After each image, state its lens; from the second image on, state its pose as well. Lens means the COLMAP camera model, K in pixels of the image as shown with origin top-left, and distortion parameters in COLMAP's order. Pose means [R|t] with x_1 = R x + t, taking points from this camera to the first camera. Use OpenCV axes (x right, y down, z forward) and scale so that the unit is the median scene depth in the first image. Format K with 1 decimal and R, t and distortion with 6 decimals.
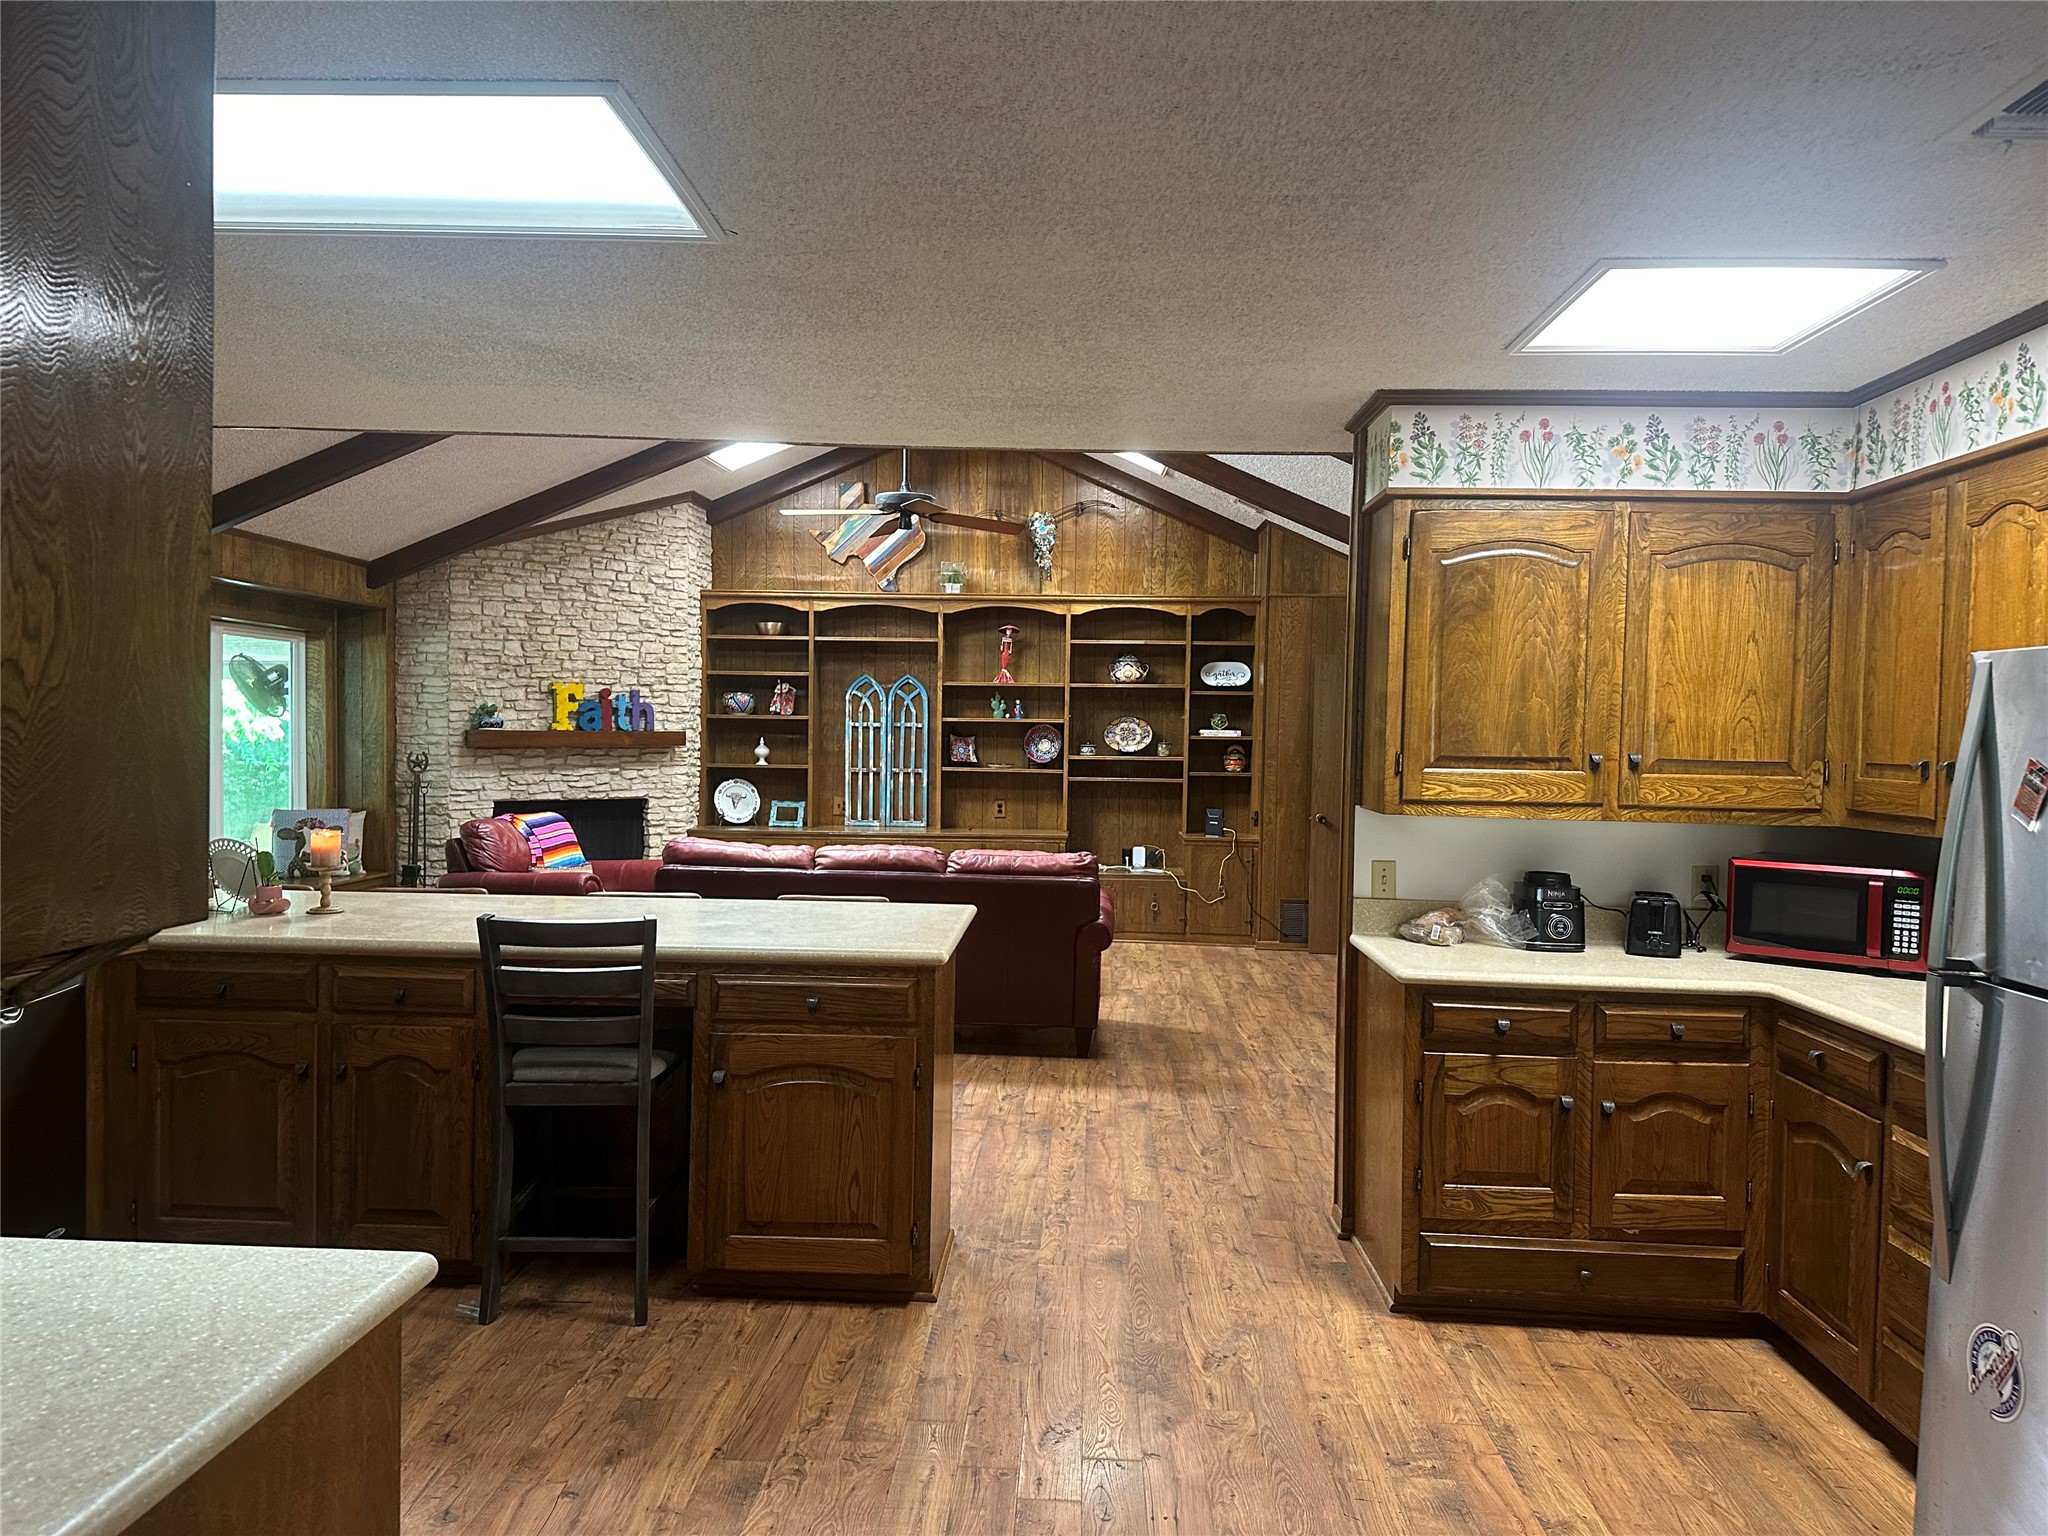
lens RADIAL K [[1420.7, 0, 1019.8], [0, 1420.7, 786.7], [0, 0, 1]] dist [0.122362, -0.162172]
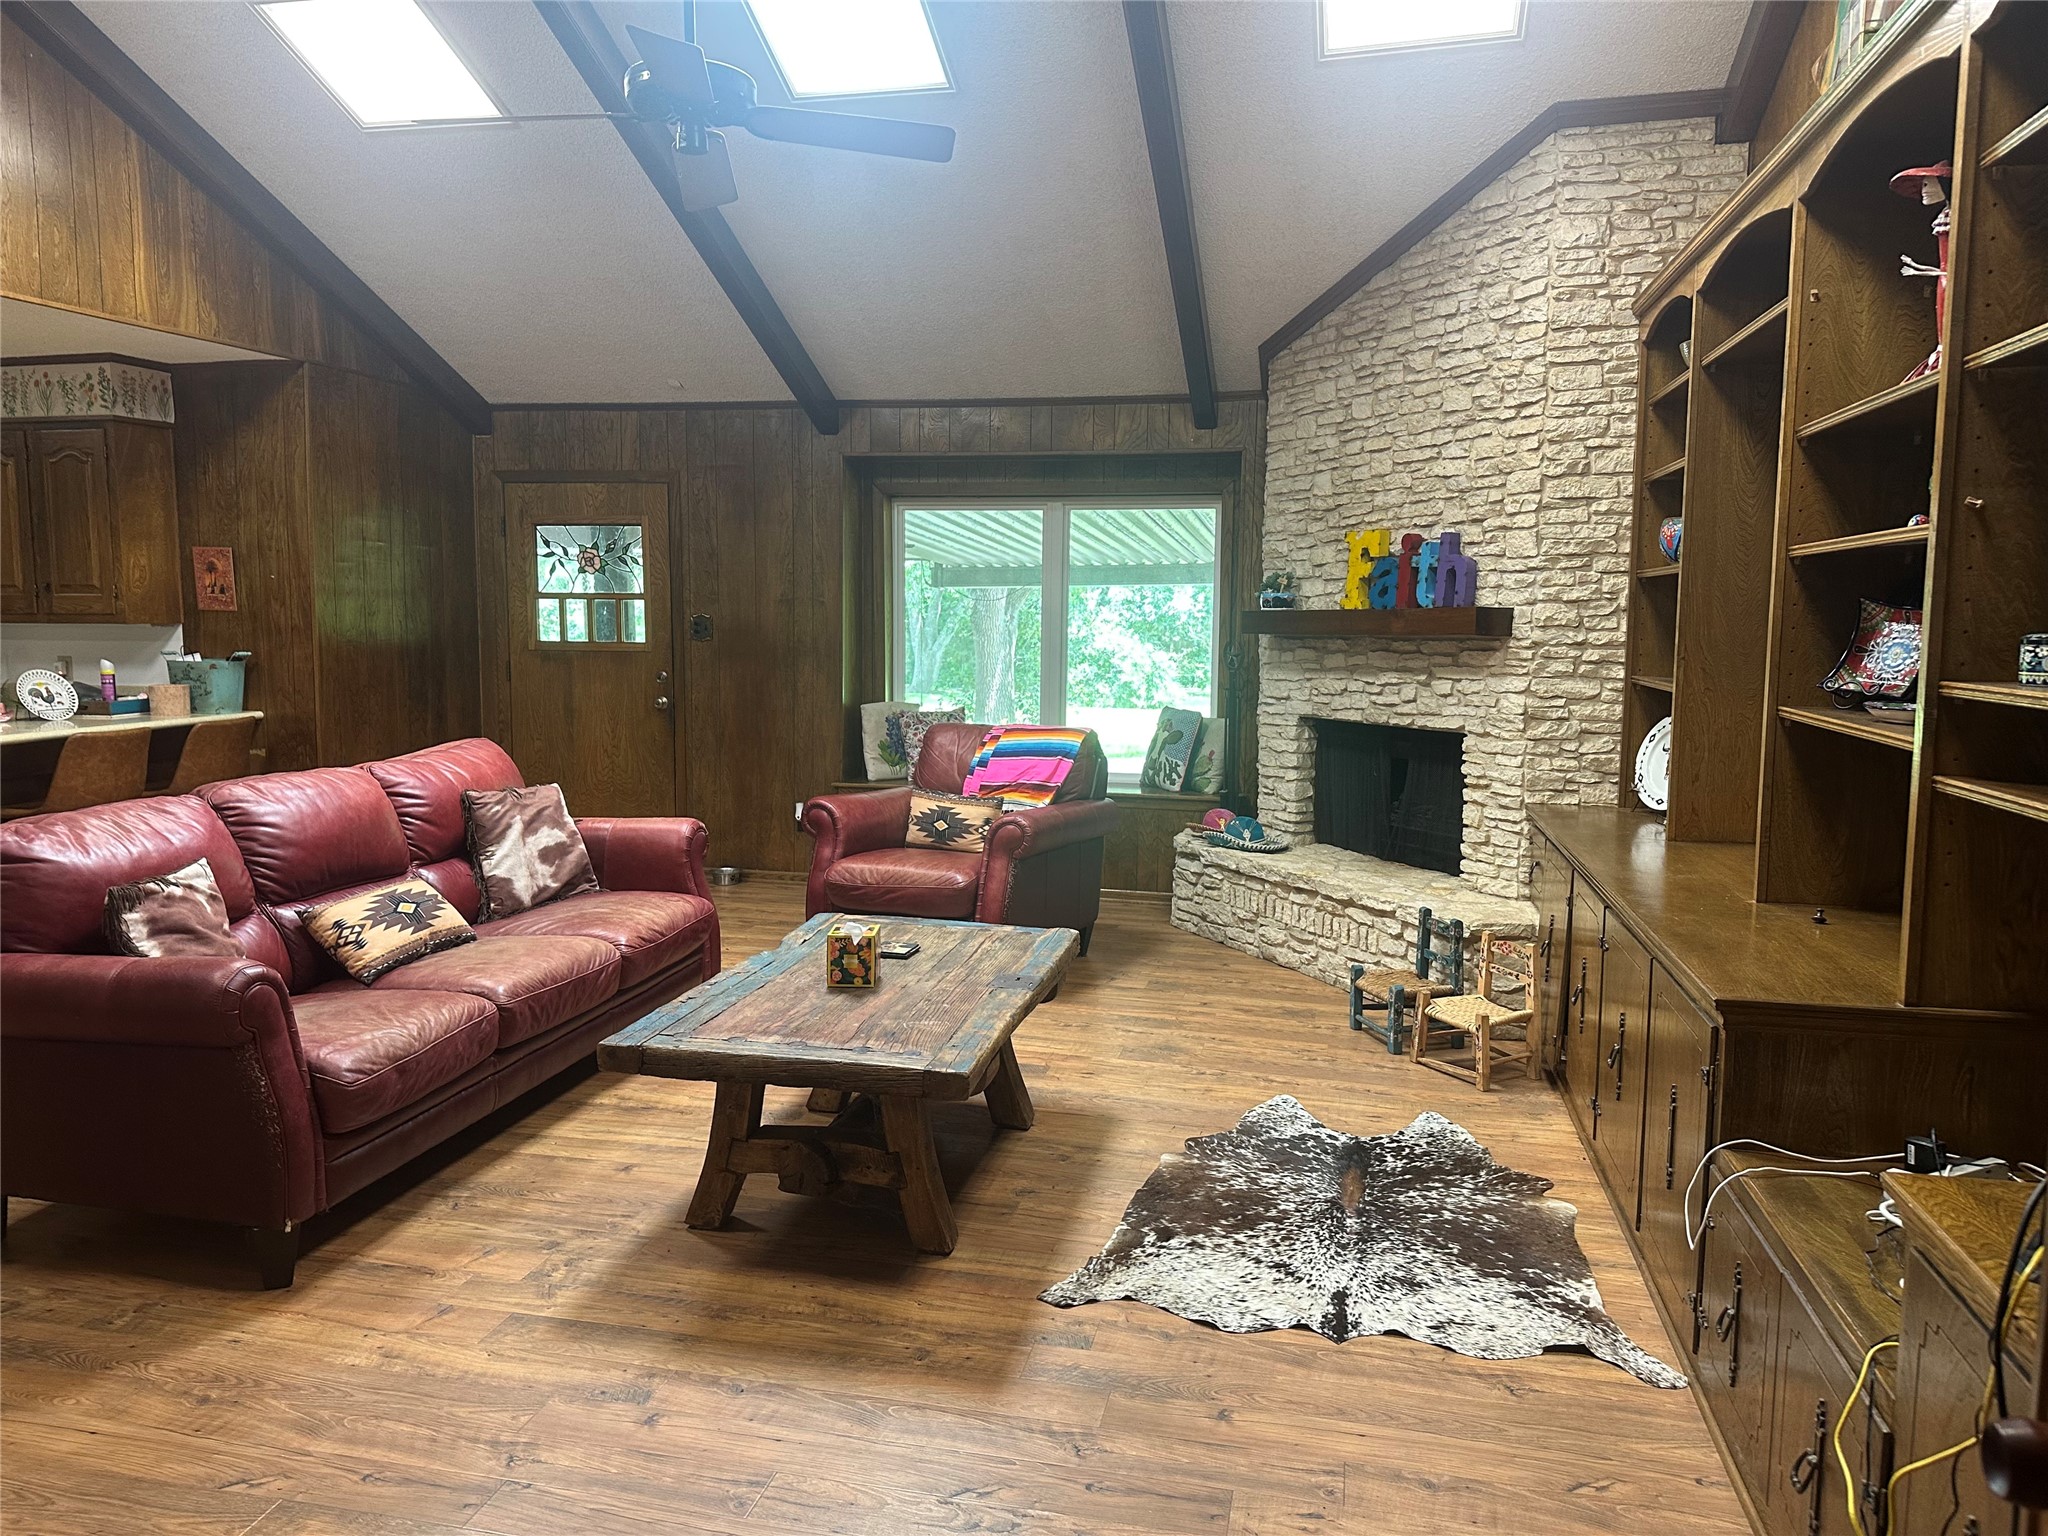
lens RADIAL K [[1419.4, 0, 1018.9], [0, 1419.4, 747.6], [0, 0, 1]] dist [0.179425, -0.296997]
pose [[-0.163903, 0.074473, -0.983661, 0.299552], [-0.050595, 0.995199, 0.083777, -0.023462], [0.985178, 0.063500, -0.159349, 0.921859]]
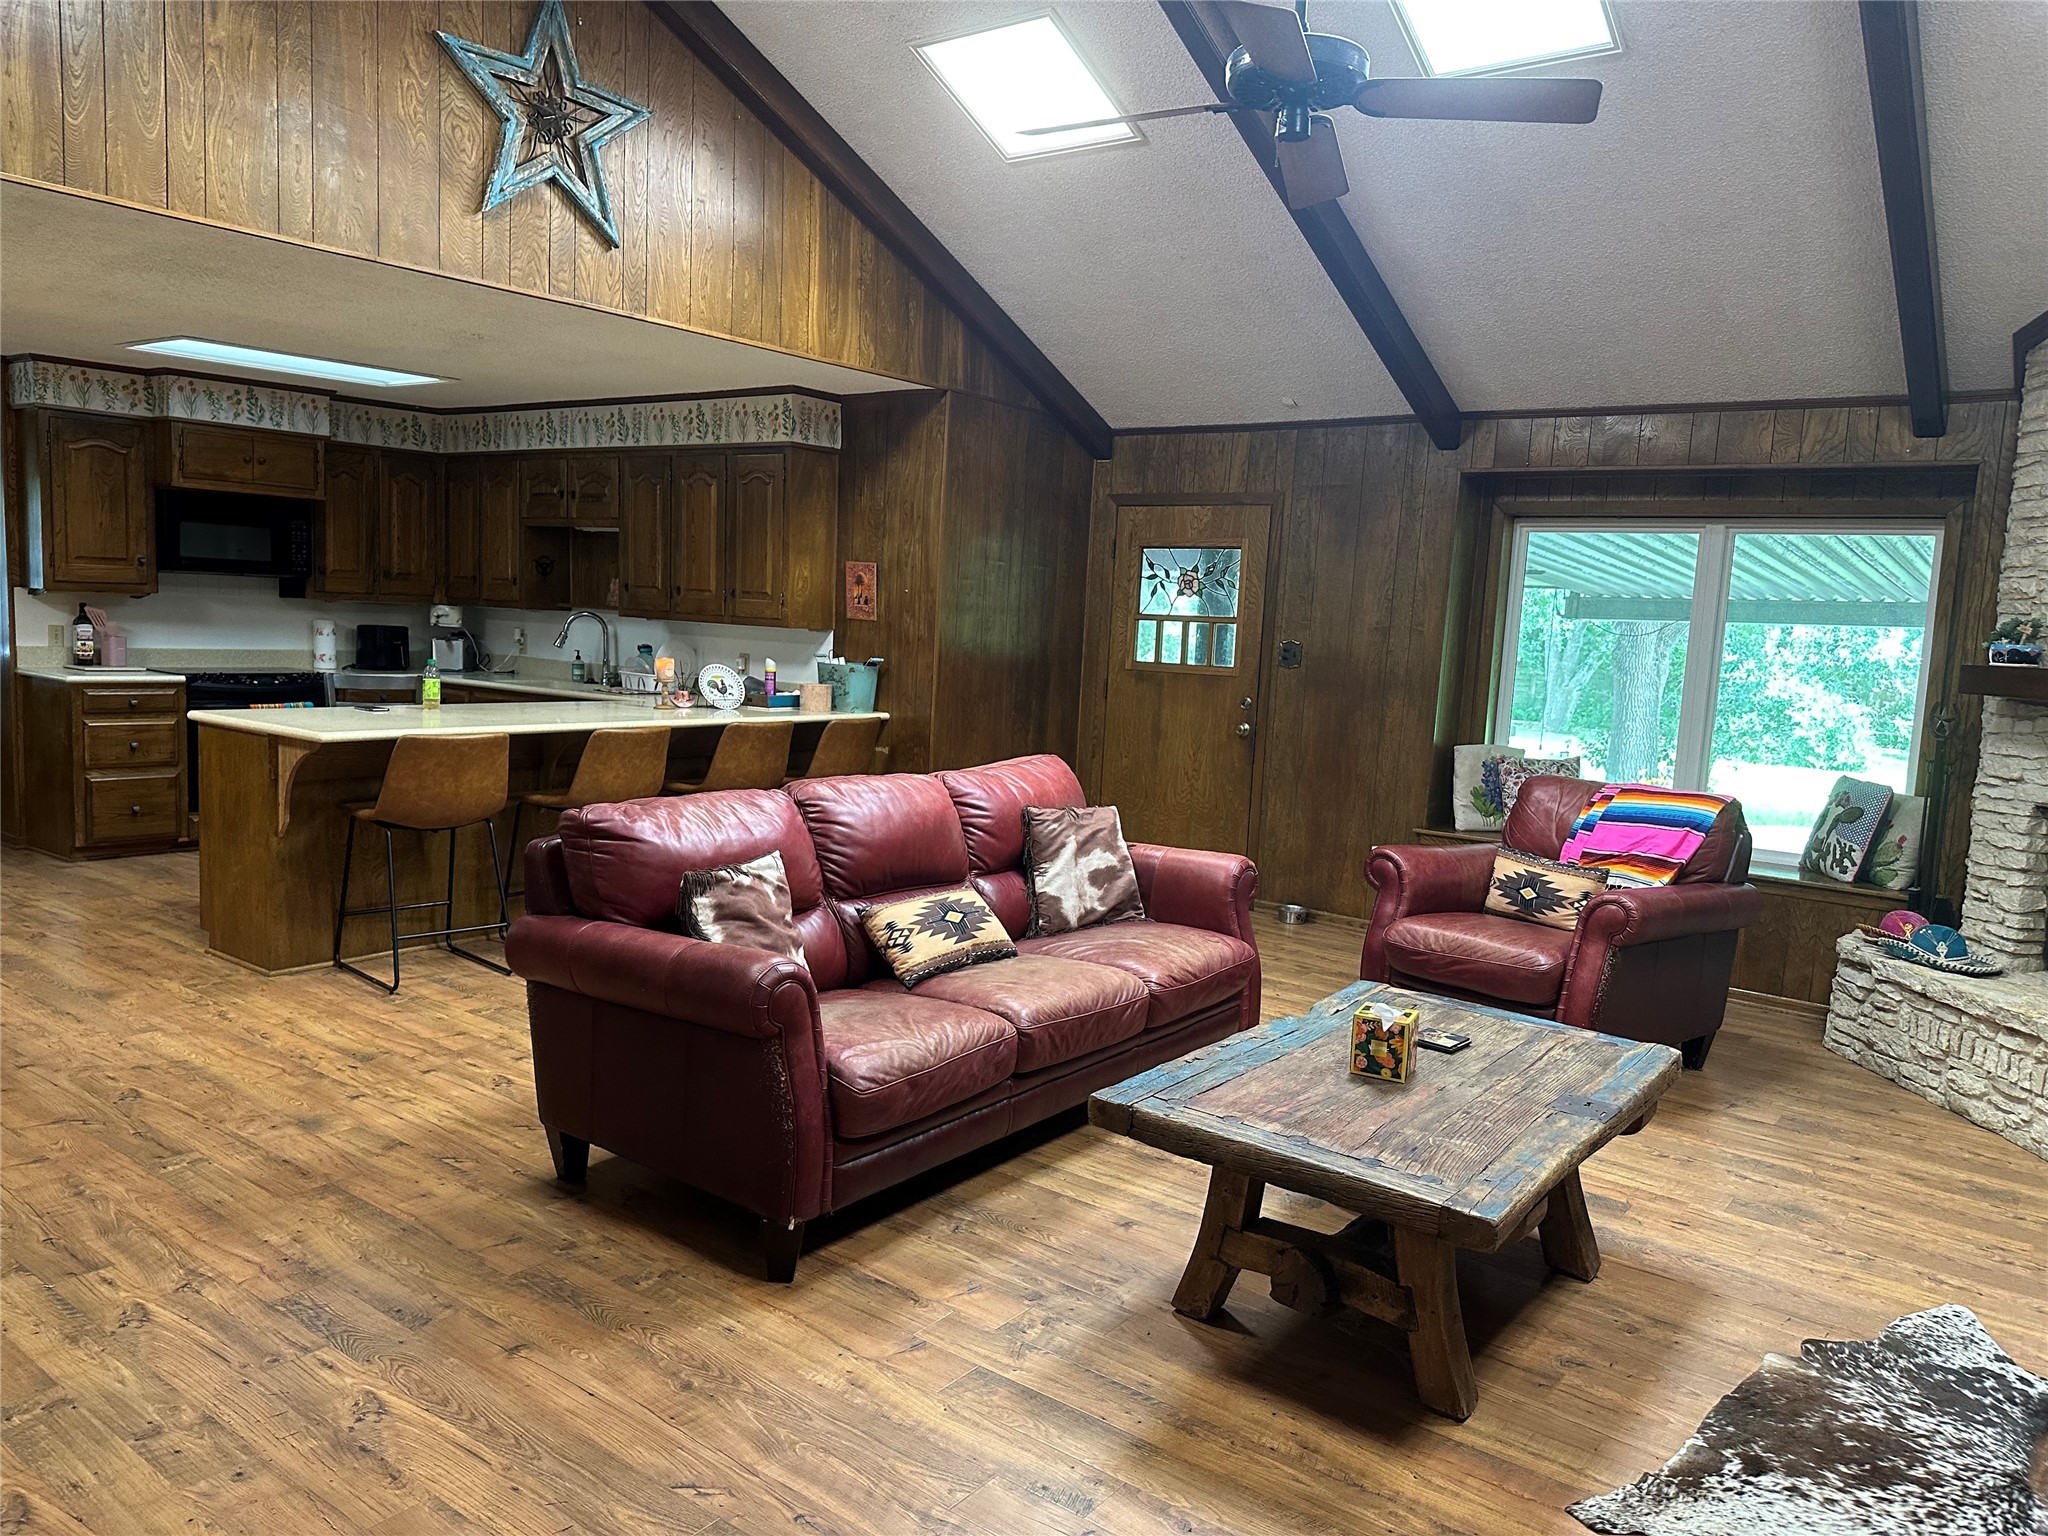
lens RADIAL K [[1423.1, 0, 1023.3], [0, 1423.1, 773.5], [0, 0, 1]] dist [0.063497, -0.082781]
pose [[-0.555953, 0.044378, -0.830028, 0.256848], [-0.093901, 0.988828, 0.115764, -0.025644], [0.825893, 0.142300, -0.545575, 0.923589]]
